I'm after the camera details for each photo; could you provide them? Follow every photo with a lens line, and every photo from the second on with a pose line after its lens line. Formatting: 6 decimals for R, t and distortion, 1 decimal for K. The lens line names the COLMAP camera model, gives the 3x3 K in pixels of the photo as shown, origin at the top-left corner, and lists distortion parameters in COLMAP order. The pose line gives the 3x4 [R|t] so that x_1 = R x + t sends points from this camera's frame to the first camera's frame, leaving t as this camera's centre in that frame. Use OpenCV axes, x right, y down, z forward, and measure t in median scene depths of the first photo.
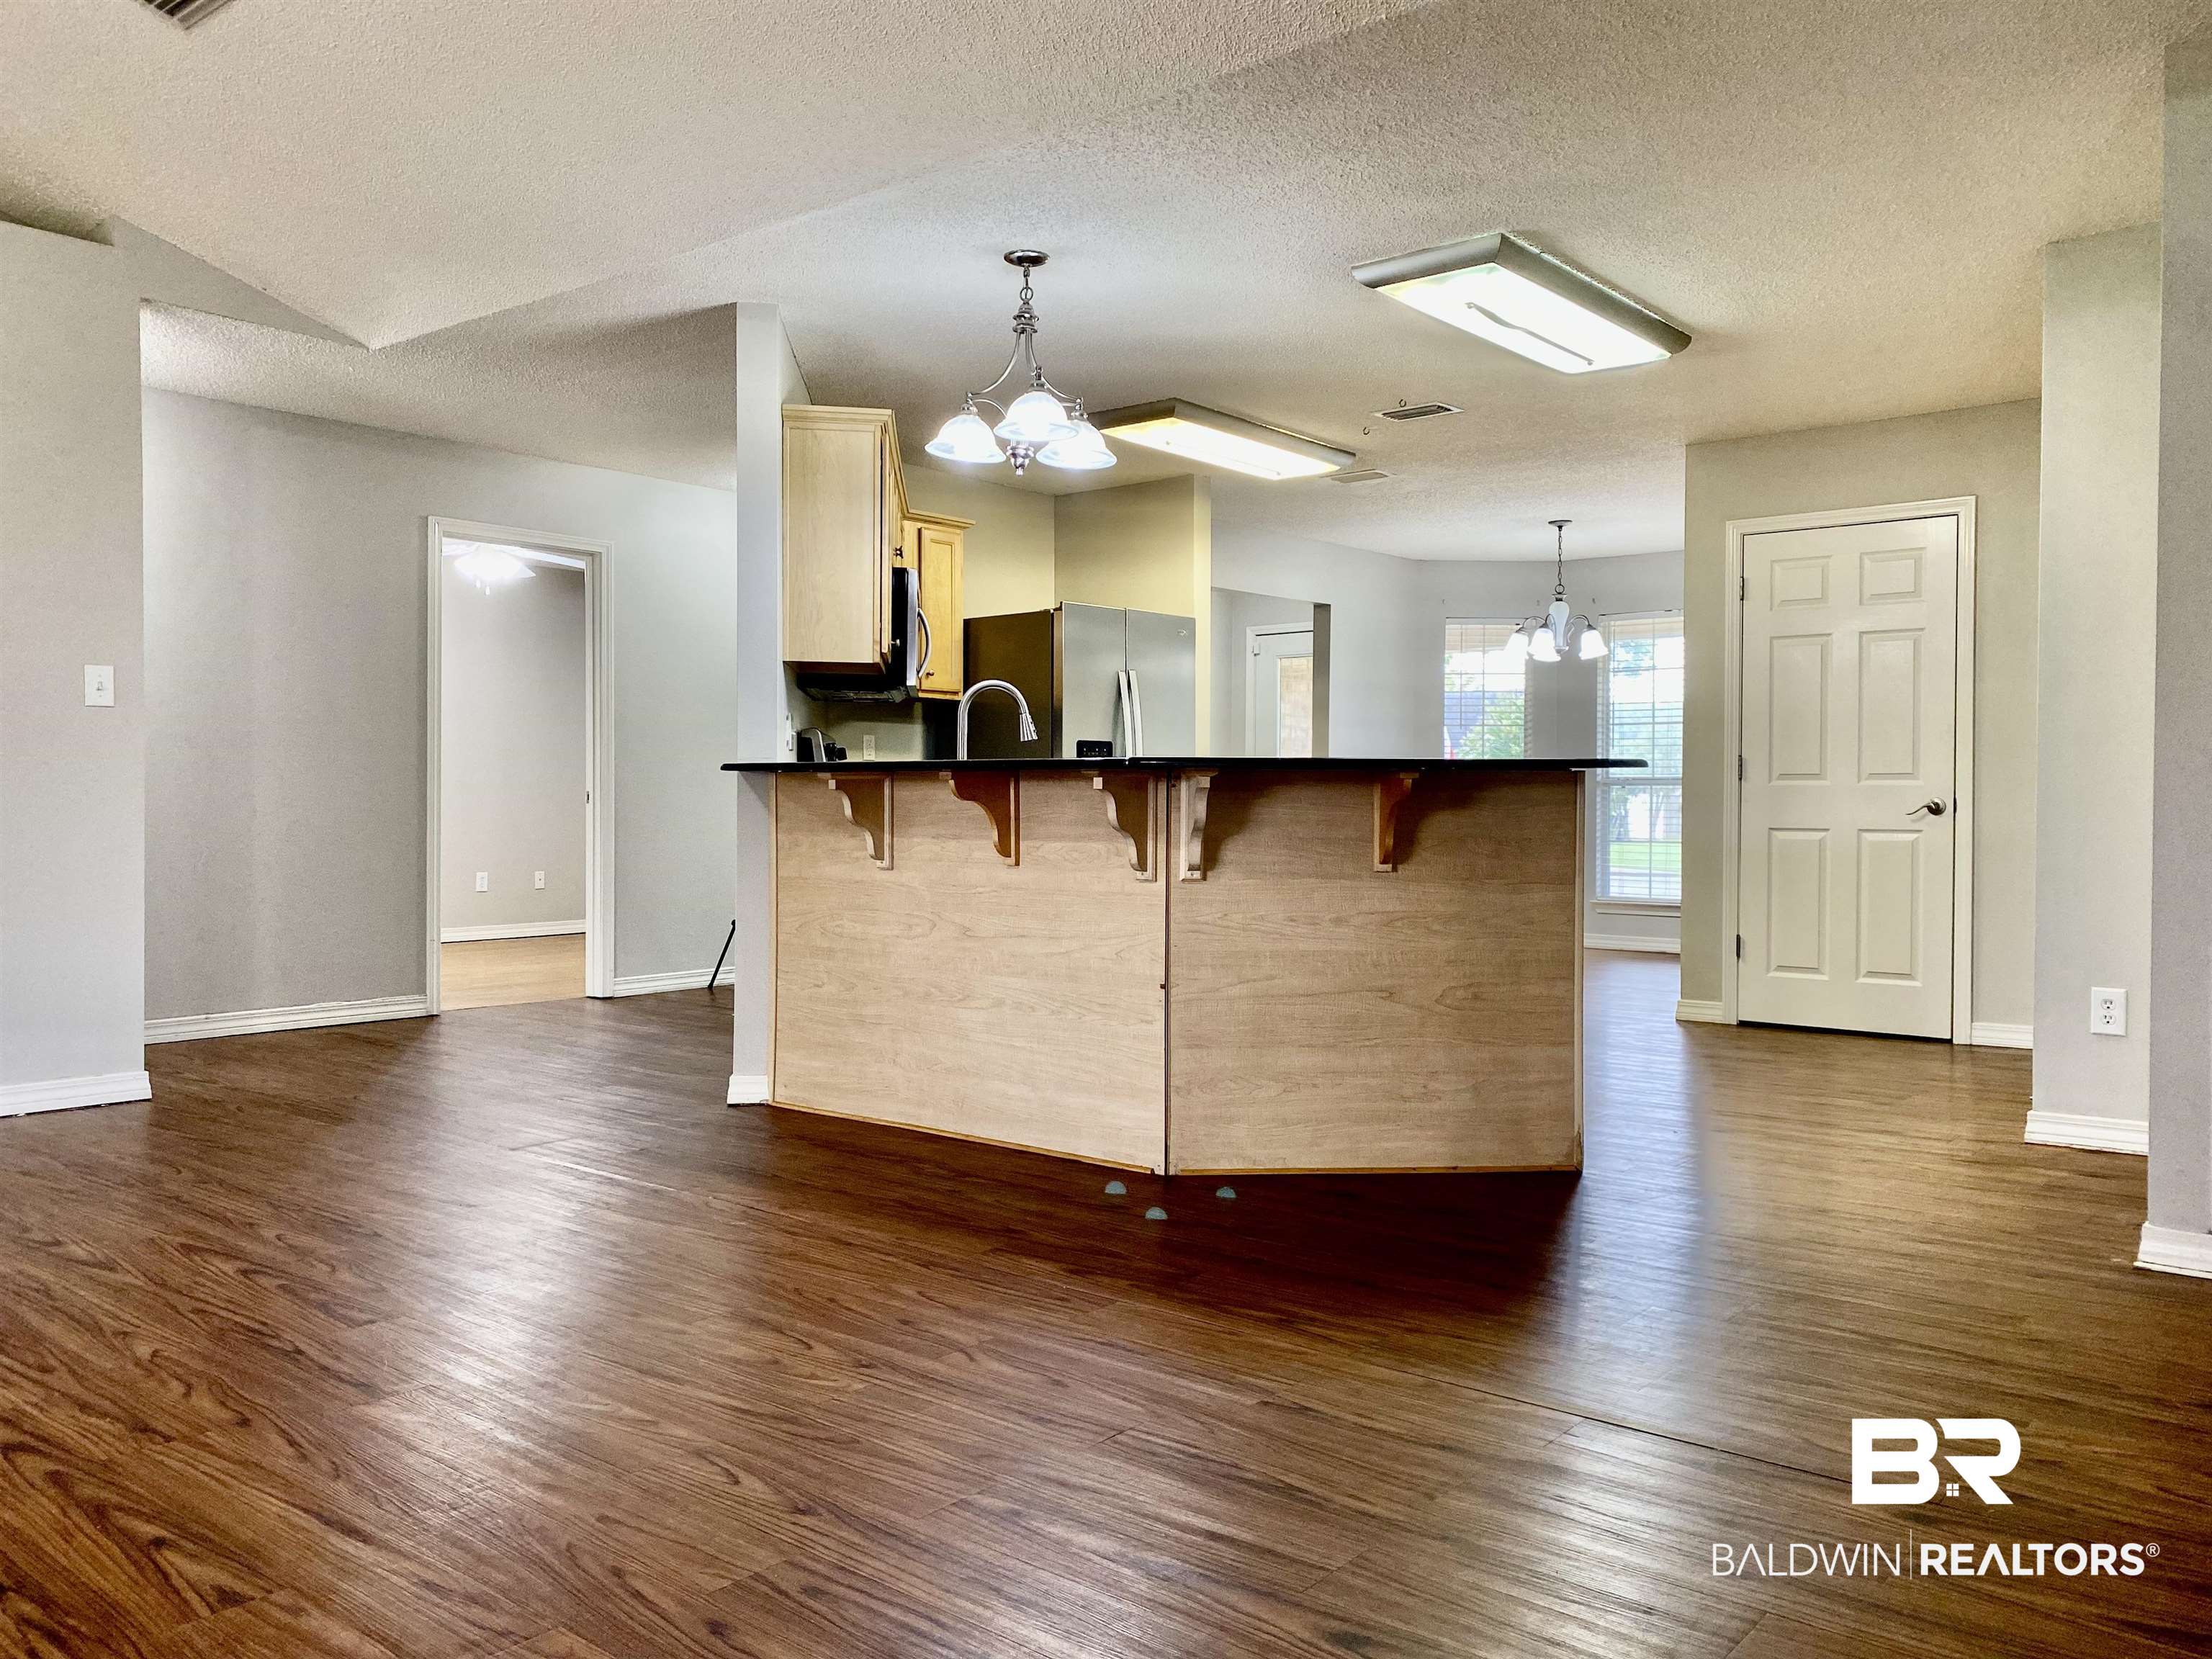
lens RADIAL K [[1702.5, 0, 1095.1], [0, 1702.5, 810.3], [0, 0, 1]] dist [0.063521, -0.083524]
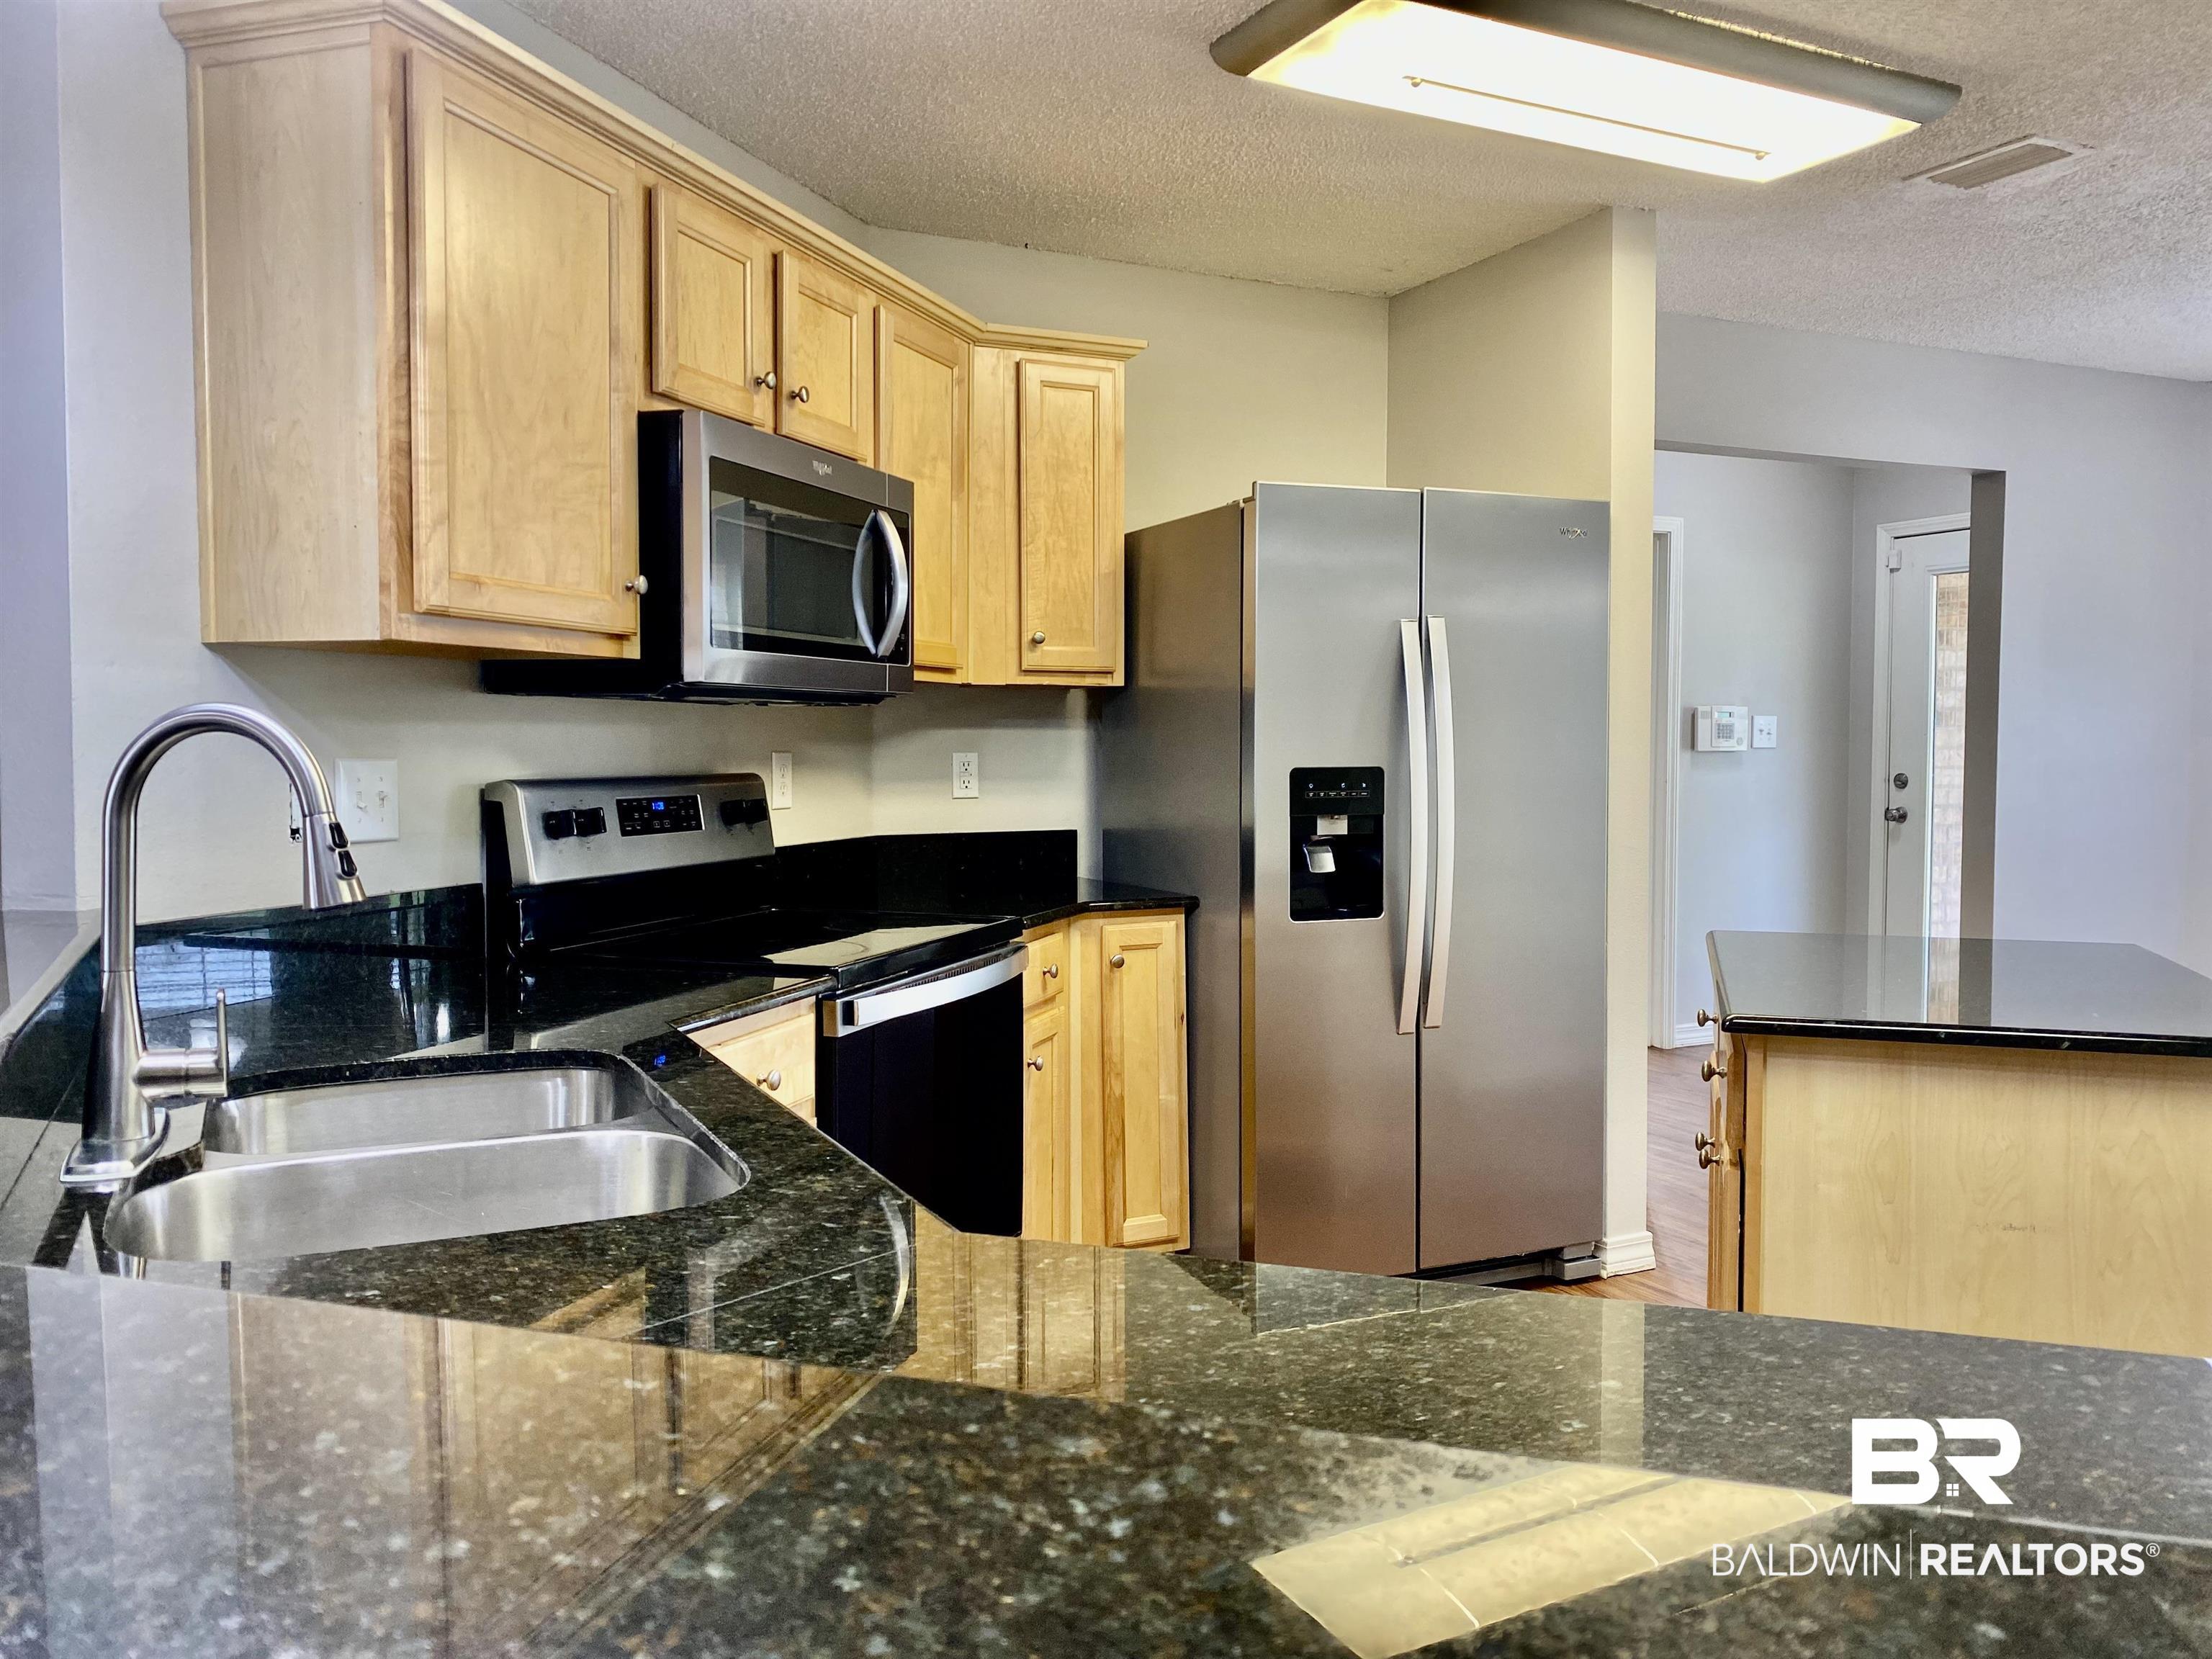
lens RADIAL K [[1702.5, 0, 1096.7], [0, 1702.5, 844.0], [0, 0, 1]] dist [0.063521, -0.083524]
pose [[0.912756, 0.017523, -0.408130, 0.200565], [0.003584, 0.998698, 0.050896, -0.064364], [0.408490, -0.047918, 0.911504, 0.766149]]
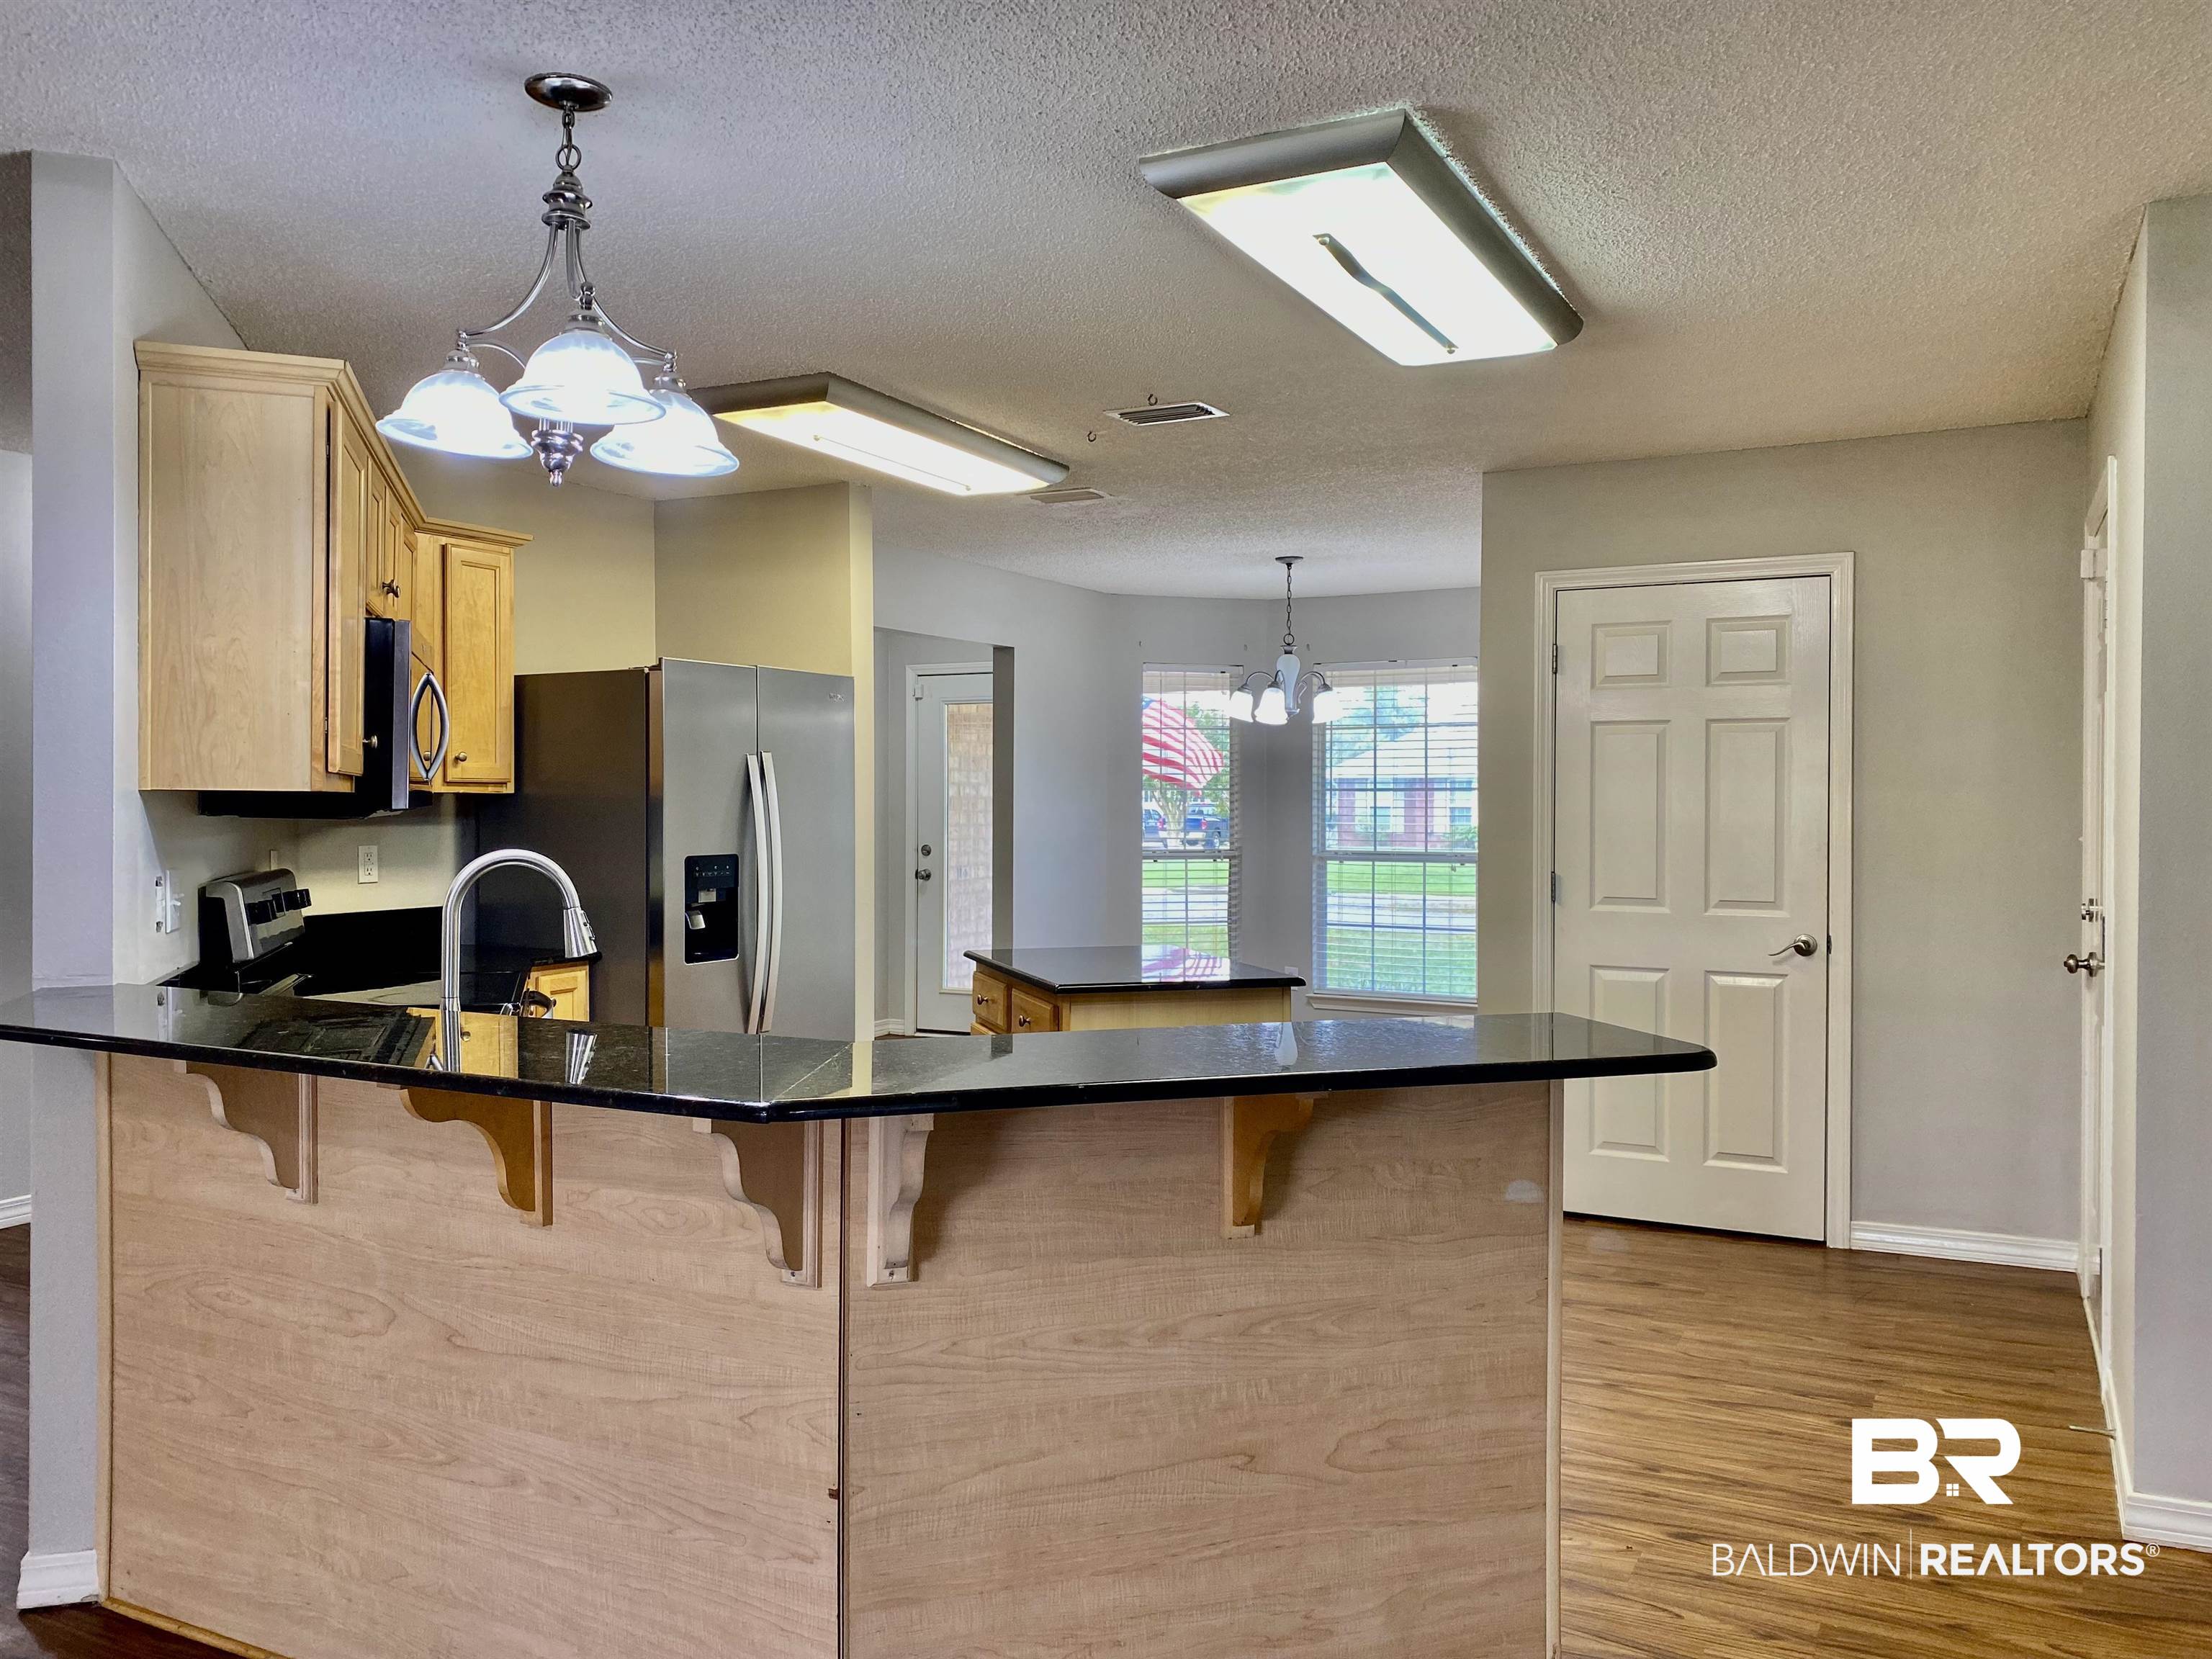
lens RADIAL K [[1702.5, 0, 1110.9], [0, 1702.5, 820.1], [0, 0, 1]] dist [0.063521, -0.083524]
pose [[0.975168, -0.004917, 0.221414, 0.006397], [0.003660, 0.999975, 0.006088, -0.086517], [-0.221438, -0.005126, 0.975161, 0.399865]]
